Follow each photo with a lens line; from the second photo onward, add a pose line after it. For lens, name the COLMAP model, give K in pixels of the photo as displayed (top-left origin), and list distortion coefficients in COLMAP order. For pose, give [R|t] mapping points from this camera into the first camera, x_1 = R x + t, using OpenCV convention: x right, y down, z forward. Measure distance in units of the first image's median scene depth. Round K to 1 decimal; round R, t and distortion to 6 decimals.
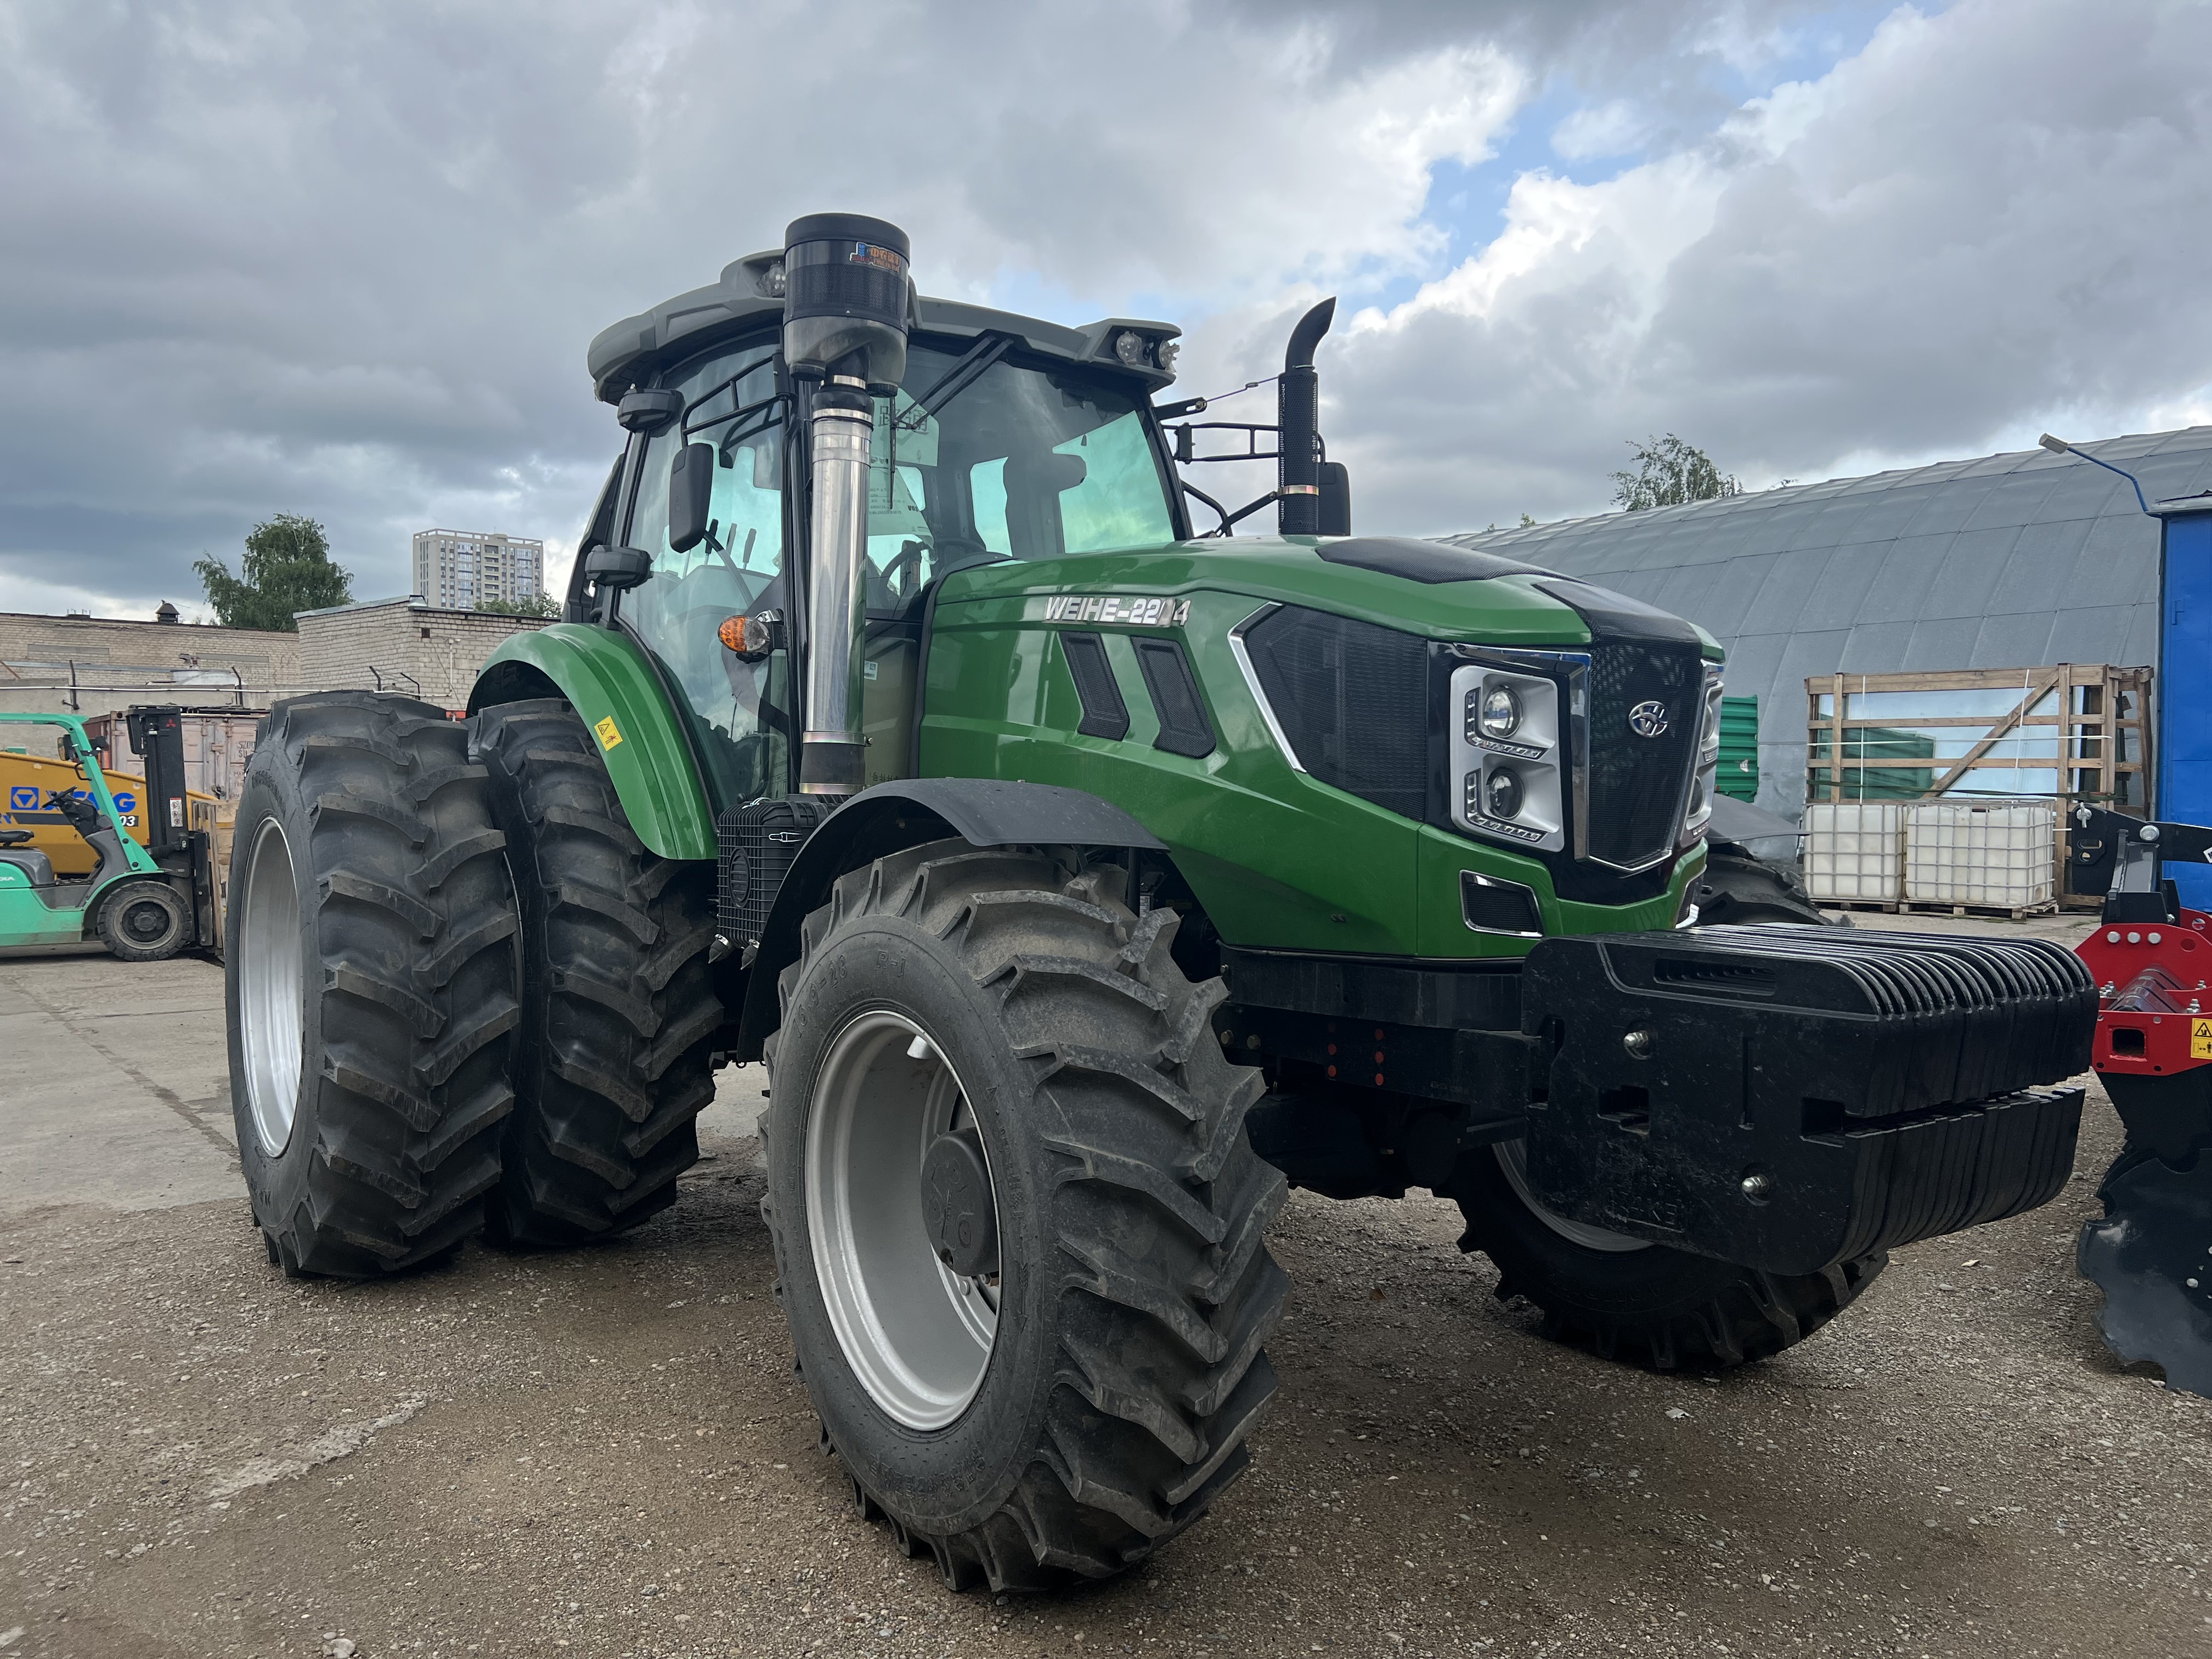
lens RADIAL K [[1693.3, 0, 1106.0], [0, 1693.3, 829.5], [0, 0, 1]] dist [0.002934, -0.006505]
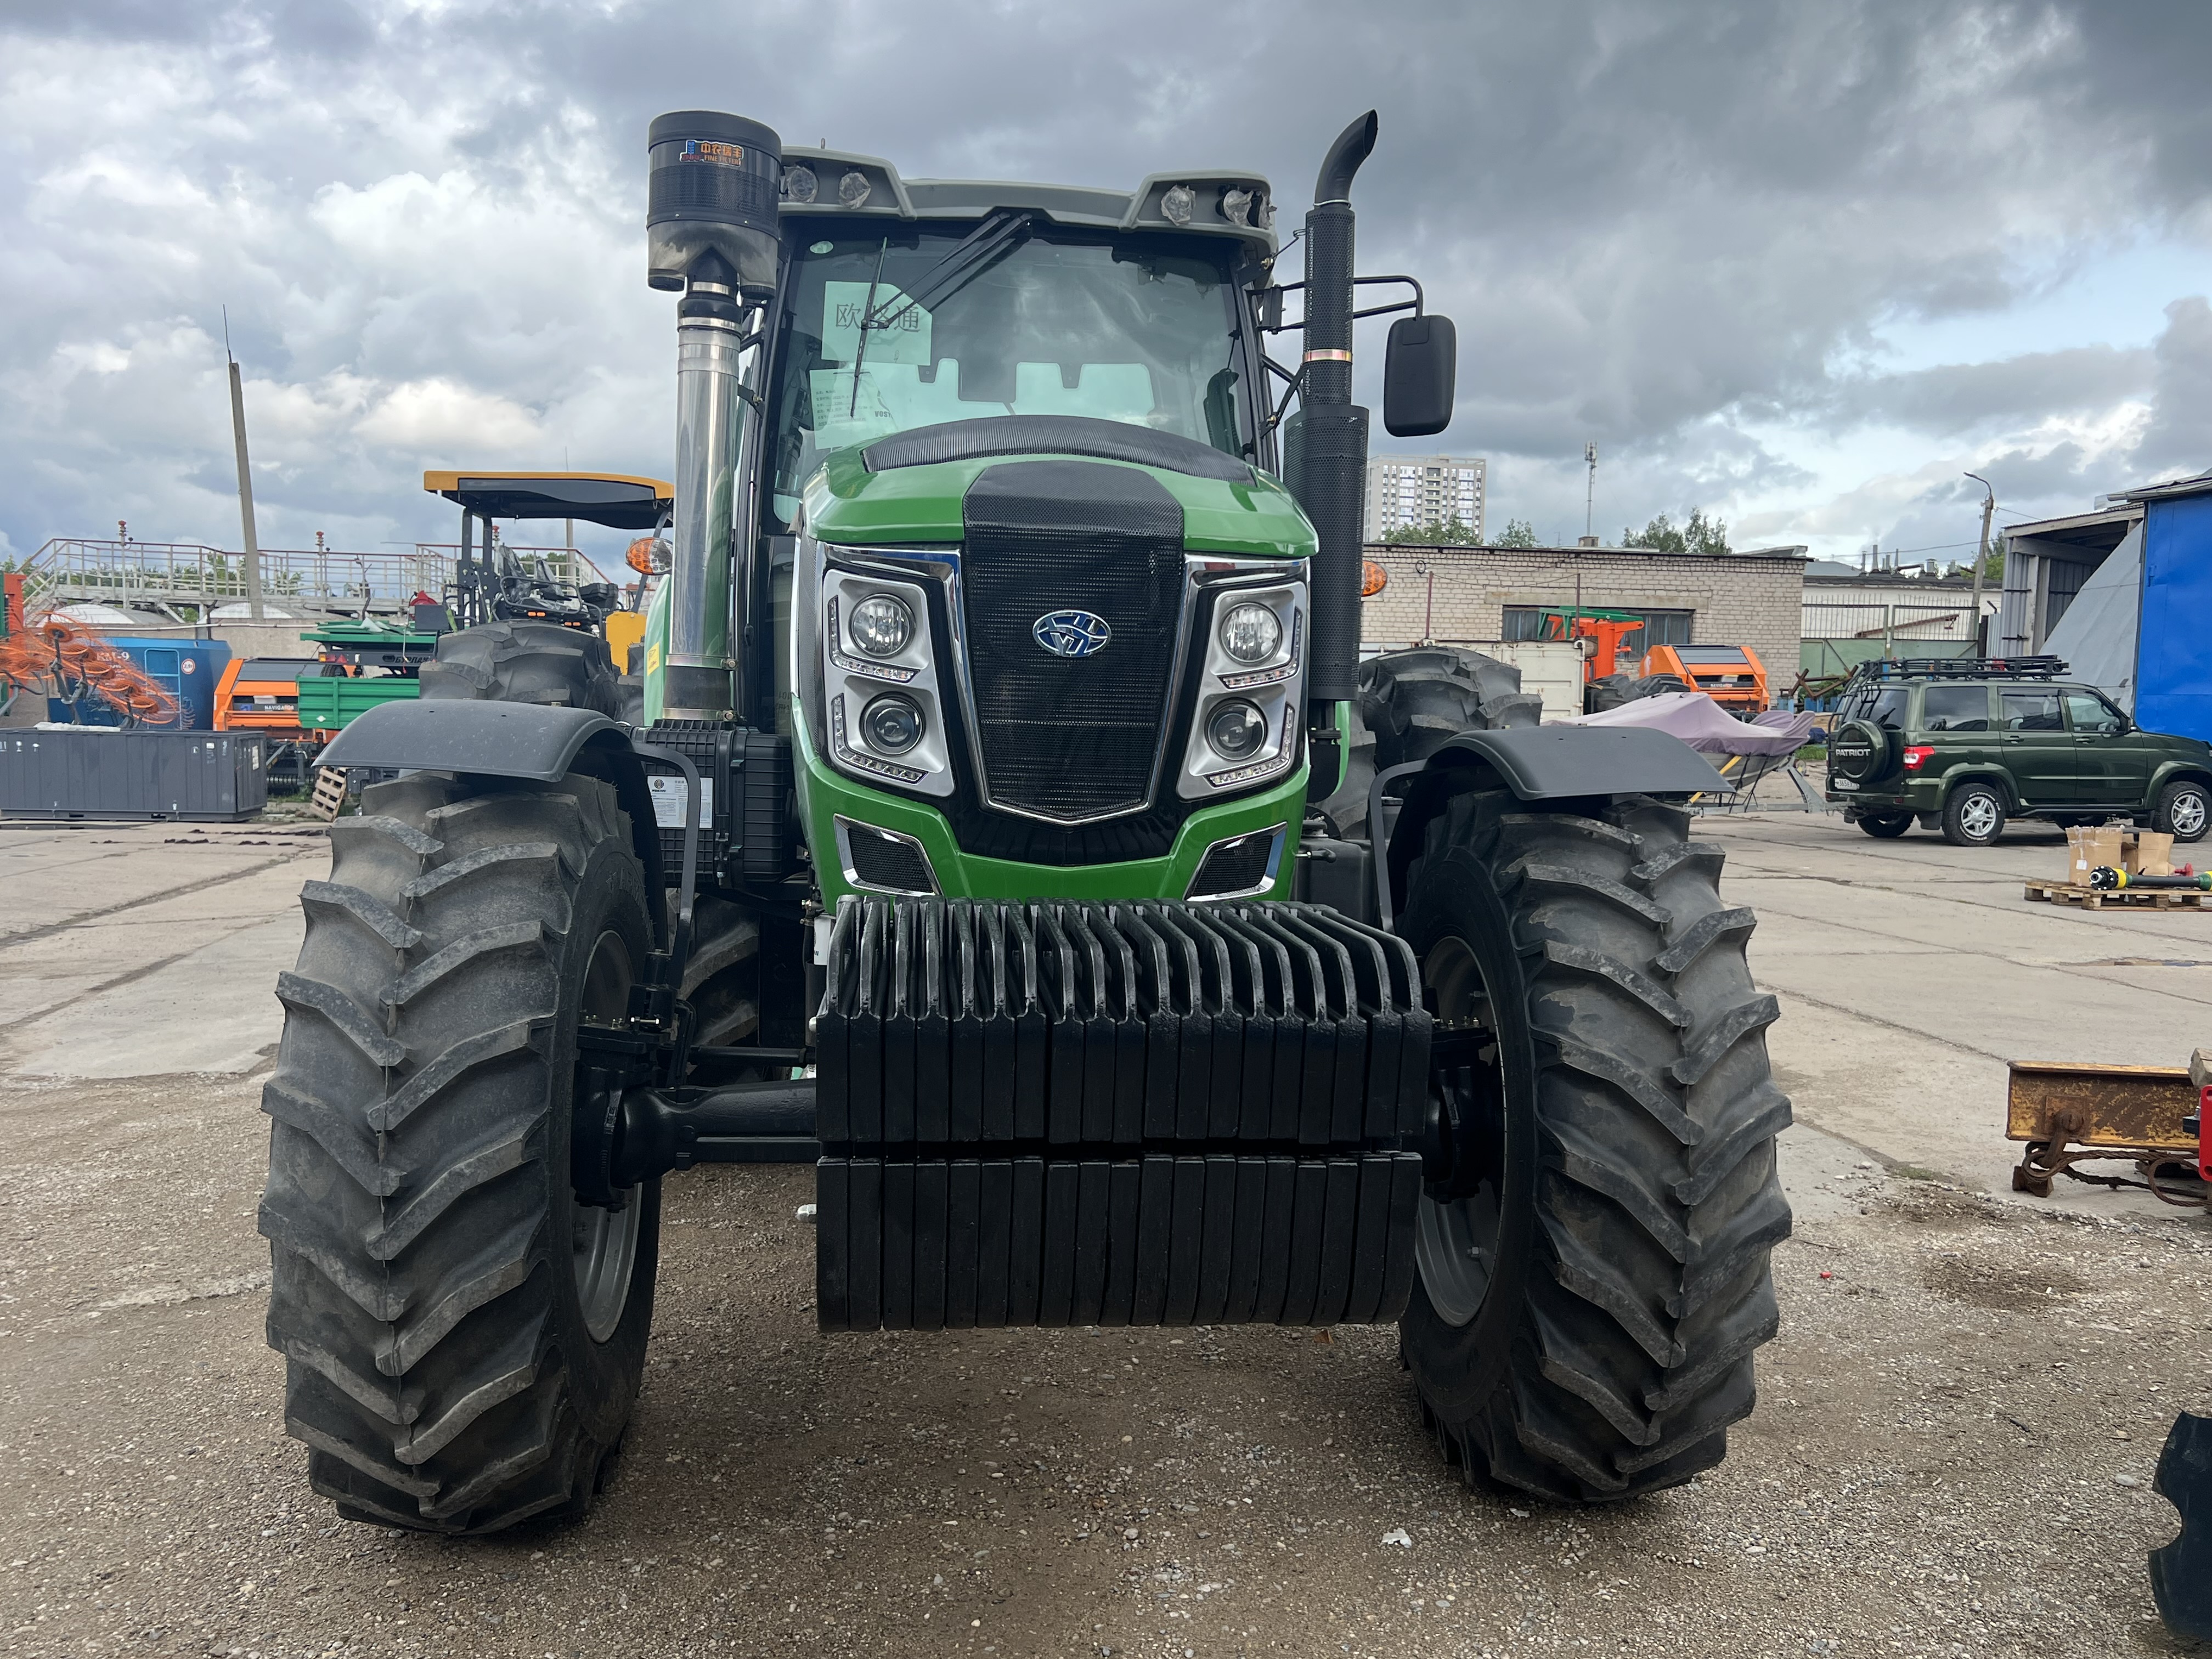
lens RADIAL K [[1844.0, 0, 1106.0], [0, 1844.0, 829.5], [0, 0, 1]] dist [-0.004360, 0.009215]
pose [[0.866119, 0.042143, -0.498059, 0.548981], [-0.023548, 0.998773, 0.043562, -0.008638], [0.499284, -0.026002, 0.866048, 0.190643]]
